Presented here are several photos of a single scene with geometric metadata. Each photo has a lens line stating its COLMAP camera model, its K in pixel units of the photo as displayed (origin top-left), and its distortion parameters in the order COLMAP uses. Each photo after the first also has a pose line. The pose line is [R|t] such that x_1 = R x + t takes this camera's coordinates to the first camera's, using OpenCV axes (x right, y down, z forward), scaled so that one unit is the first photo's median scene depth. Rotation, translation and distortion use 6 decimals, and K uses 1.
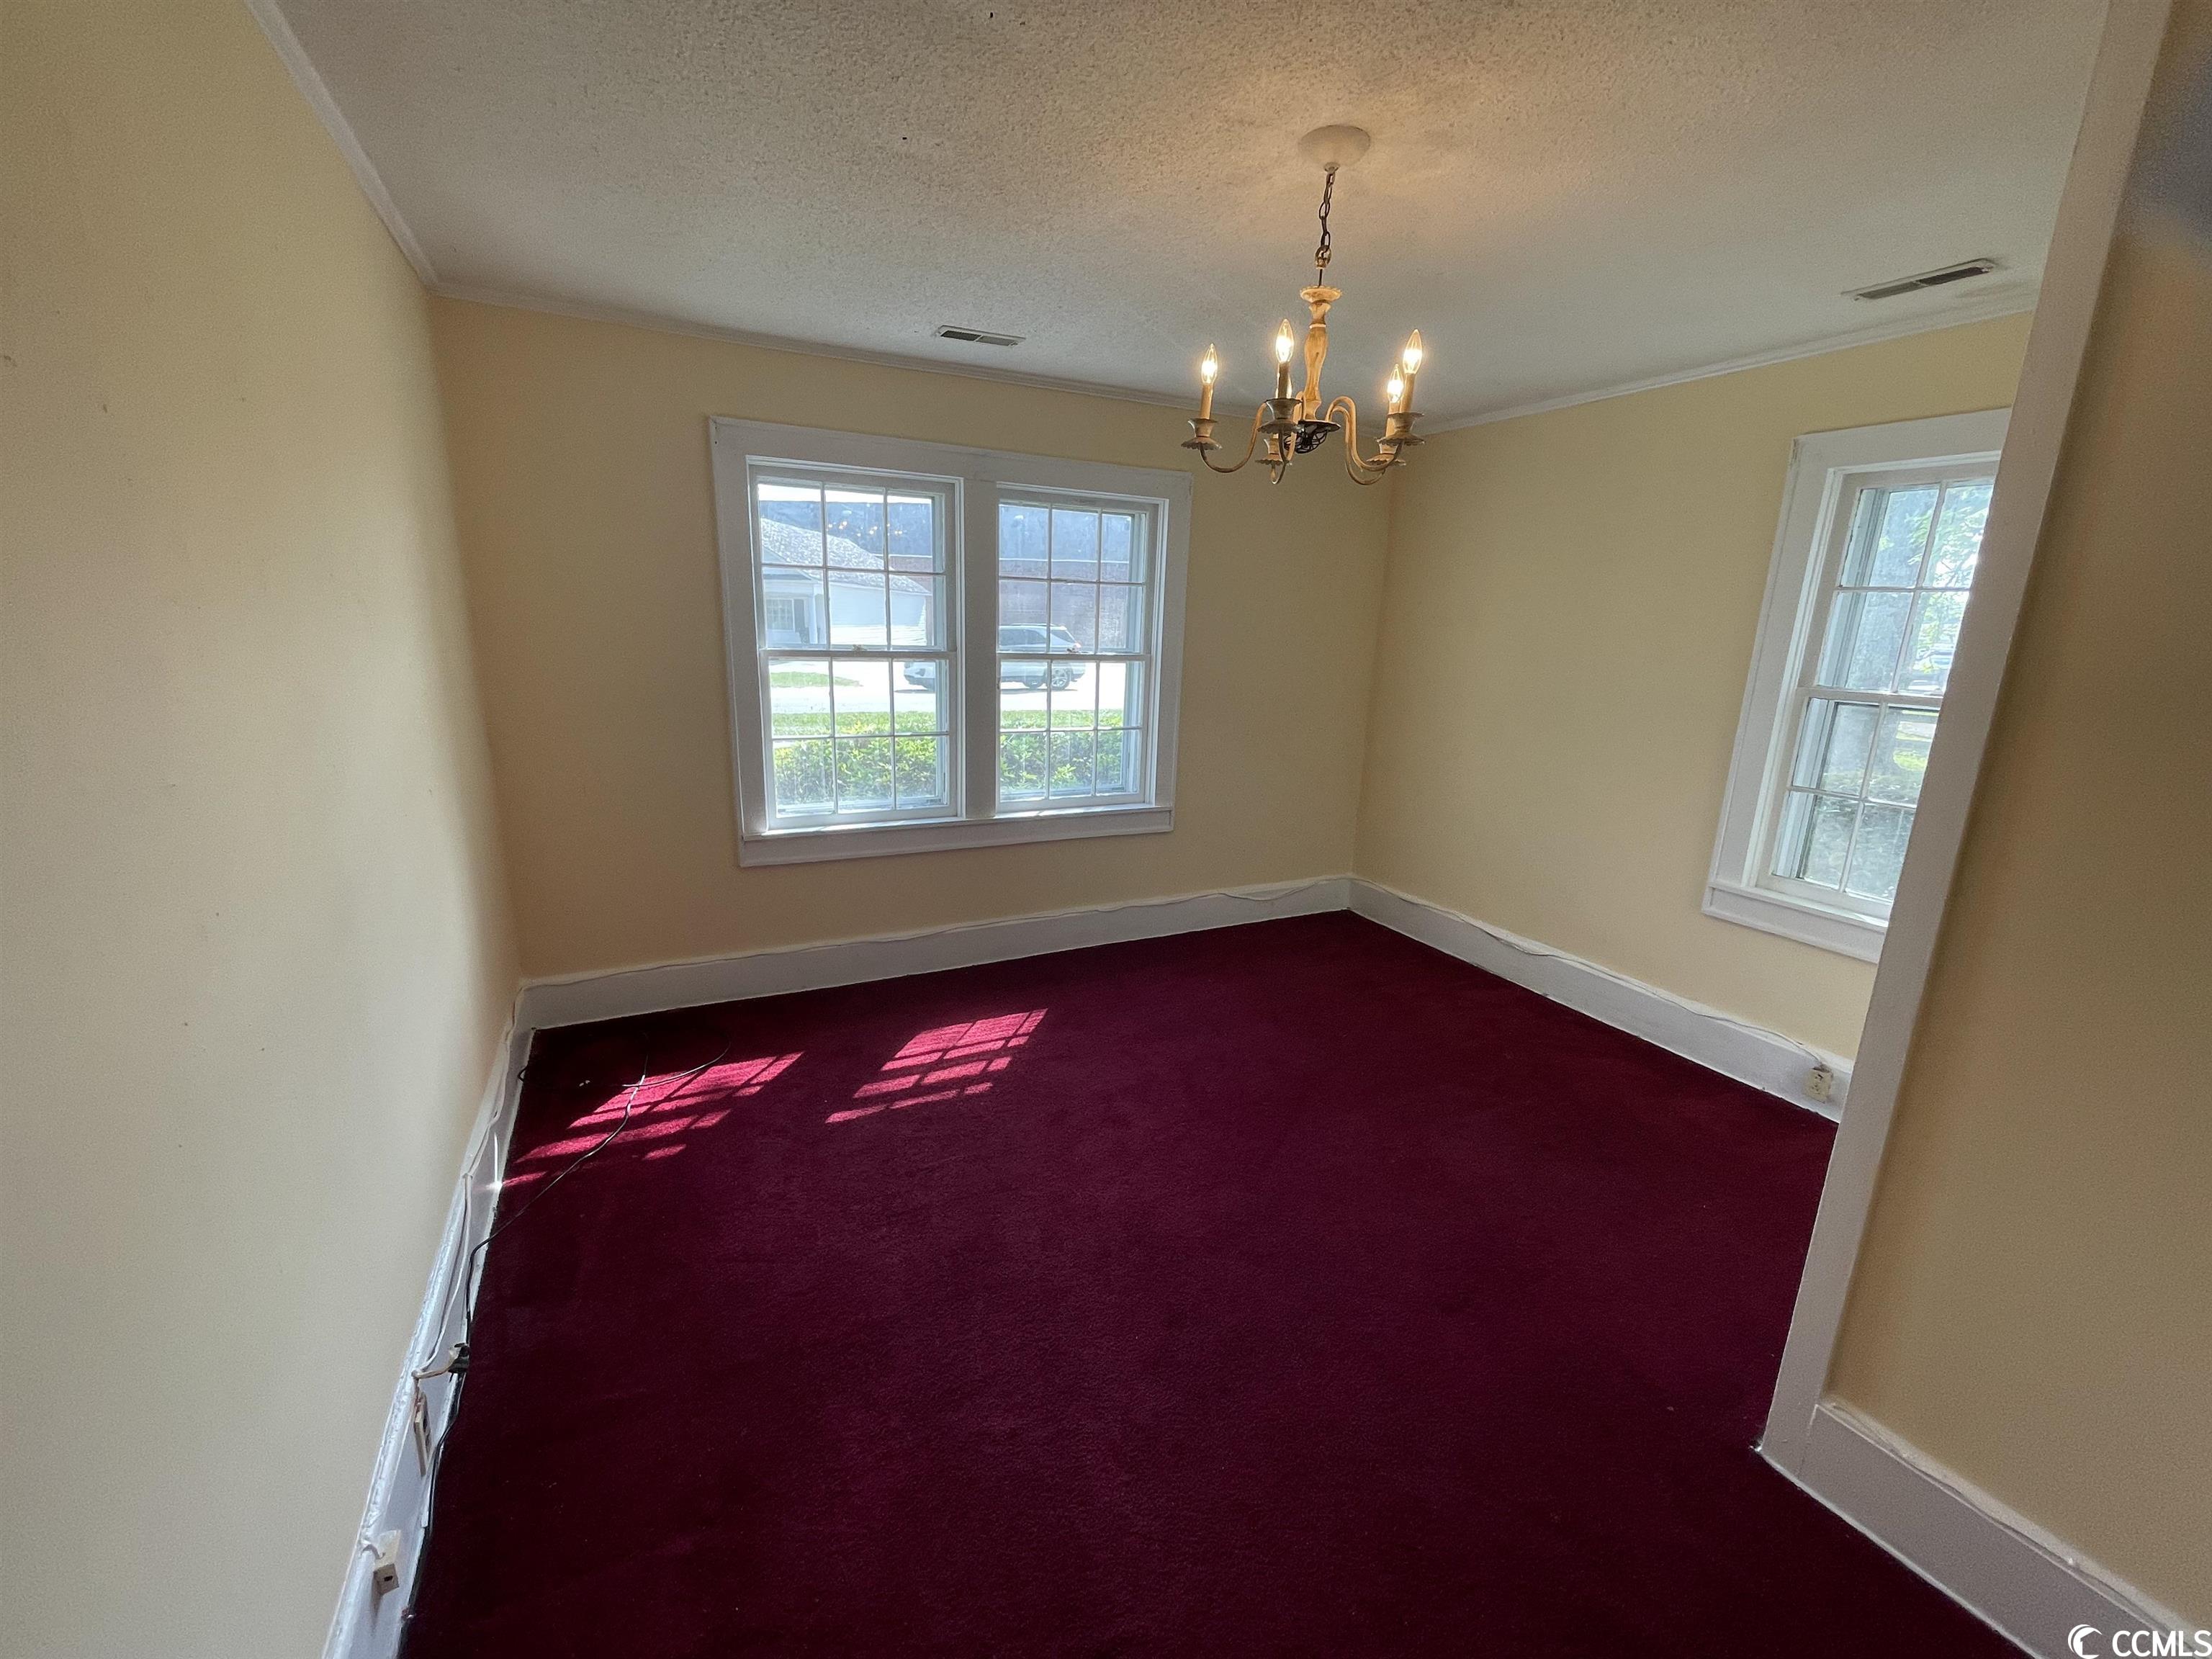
lens RADIAL K [[887.0, 0, 1092.6], [0, 887.0, 832.2], [0, 0, 1]] dist [-0.000880, 0.000297]
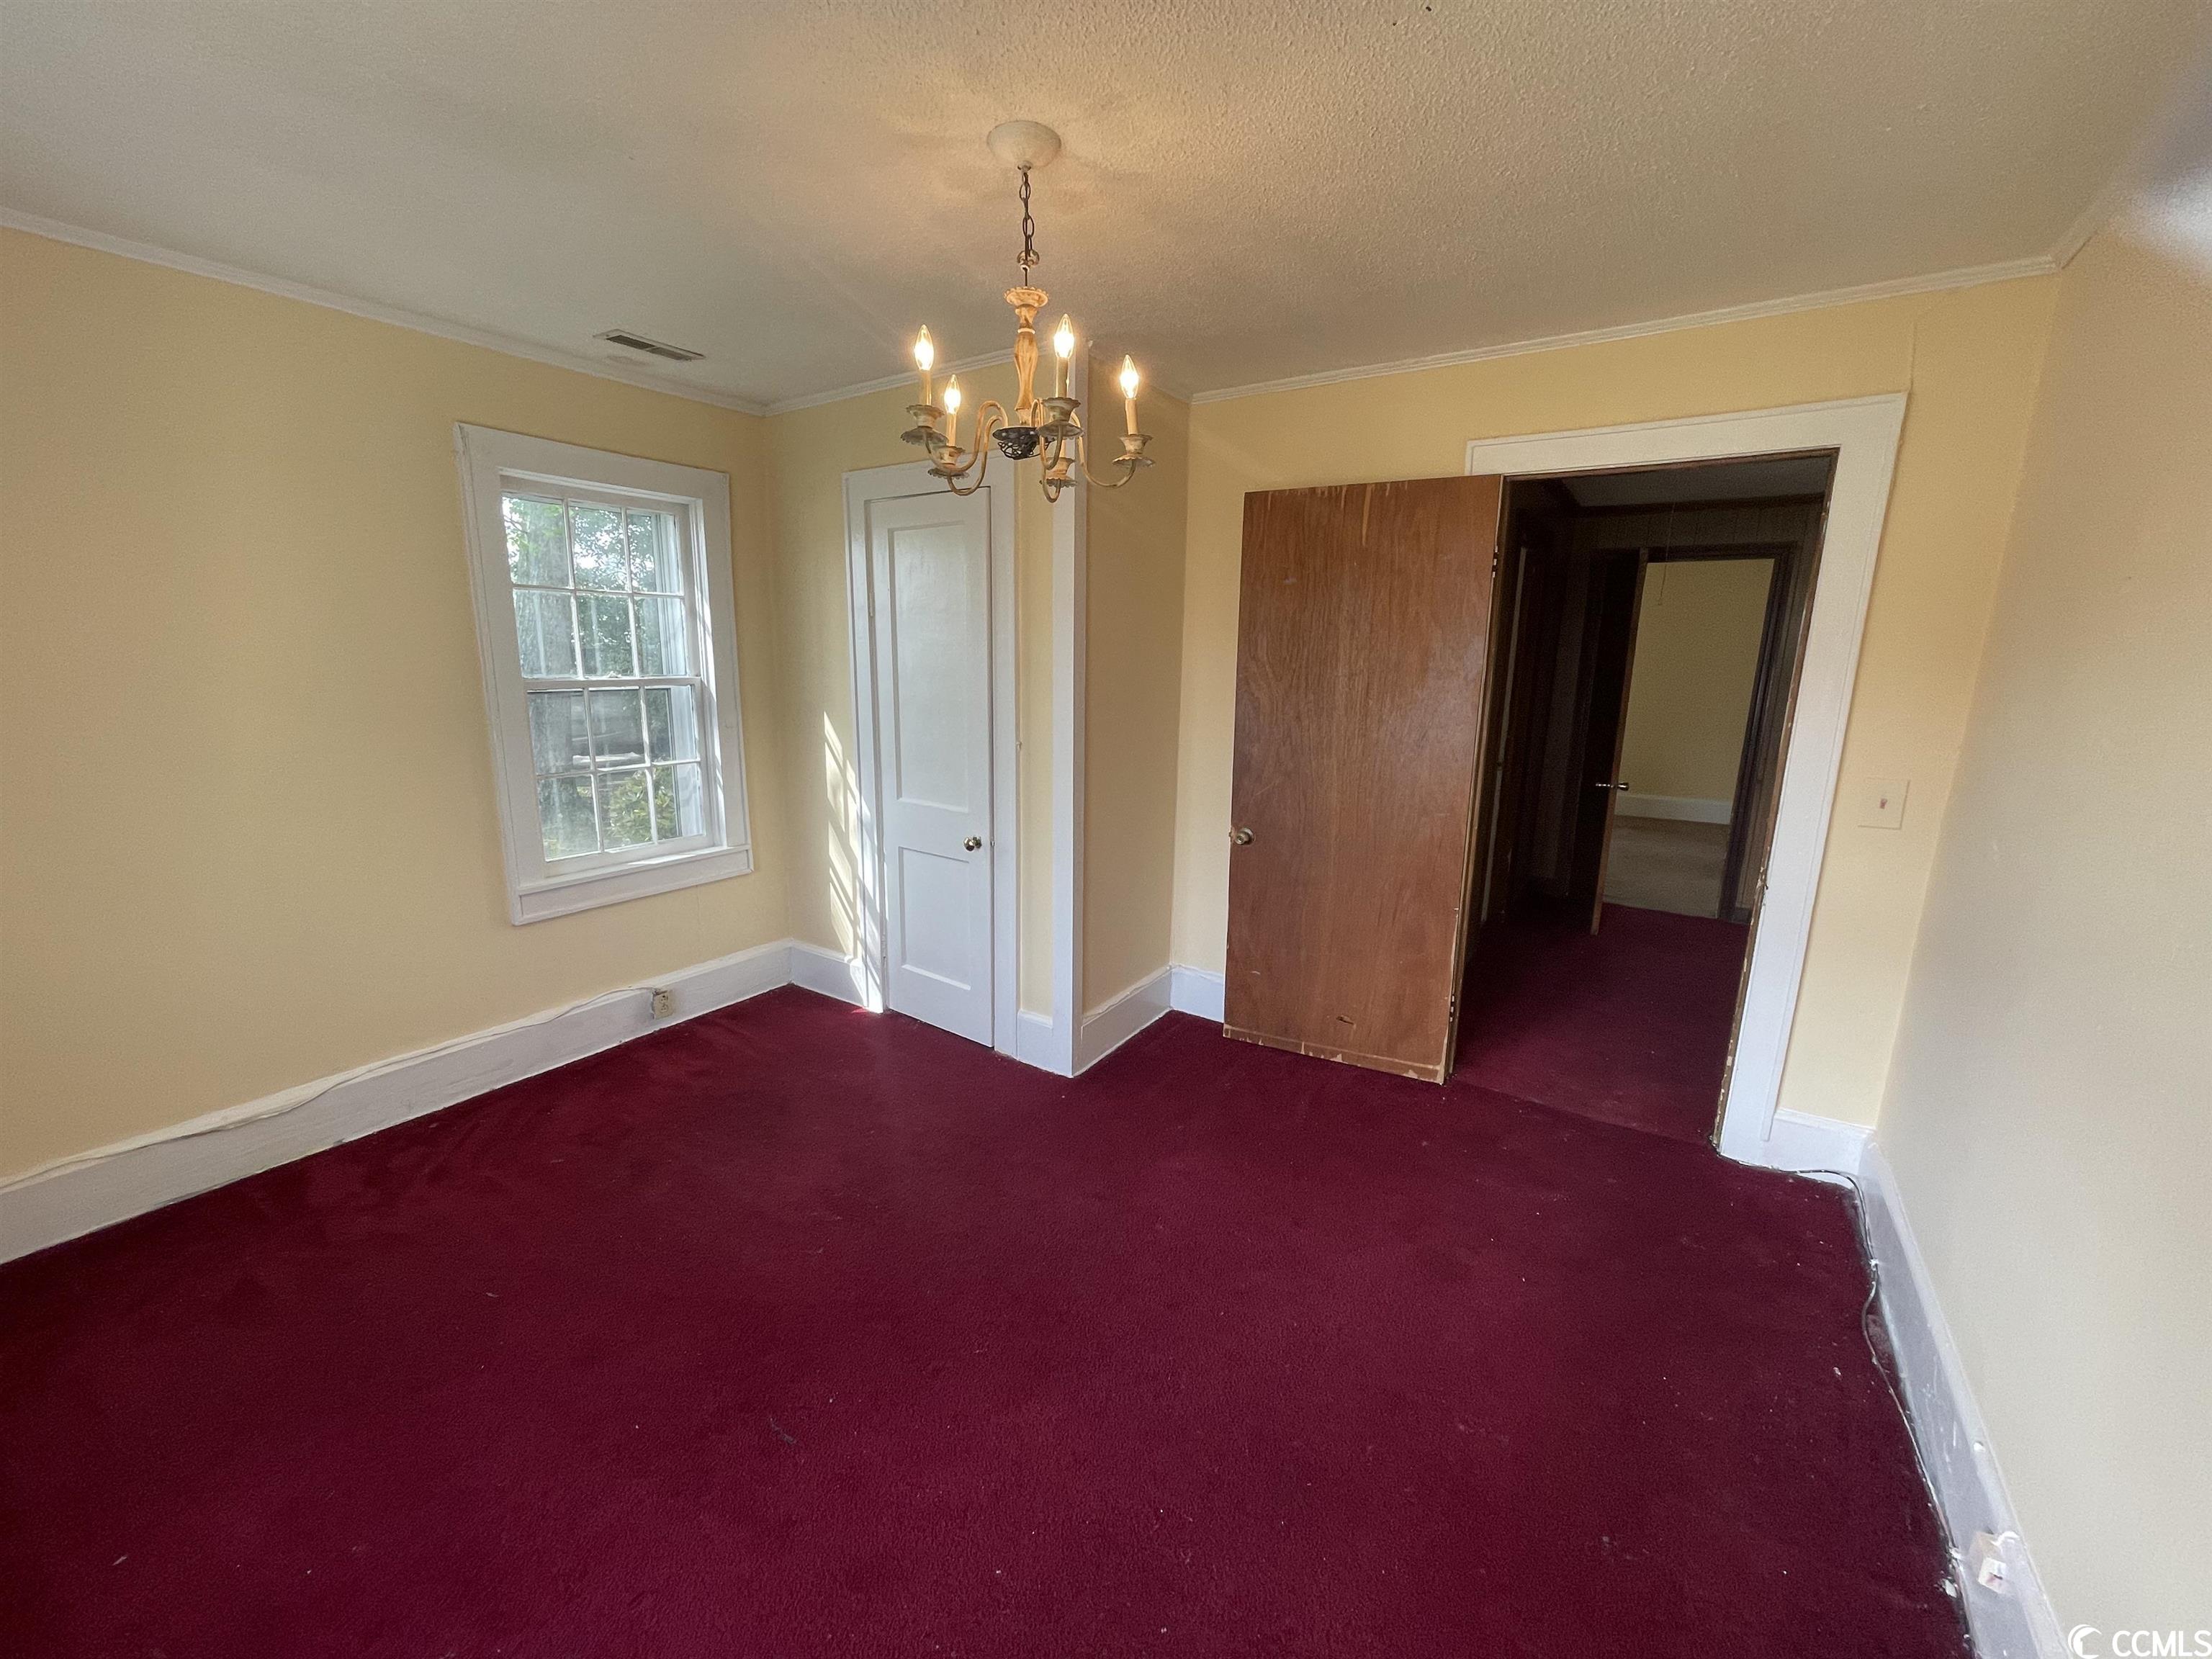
lens RADIAL K [[887.0, 0, 1092.6], [0, 887.0, 832.2], [0, 0, 1]] dist [-0.000880, 0.000297]
pose [[-0.491124, -0.214868, 0.844174, -0.399542], [0.176207, 0.924561, 0.337842, -0.216833], [-0.853082, 0.314671, -0.416213, 0.856770]]
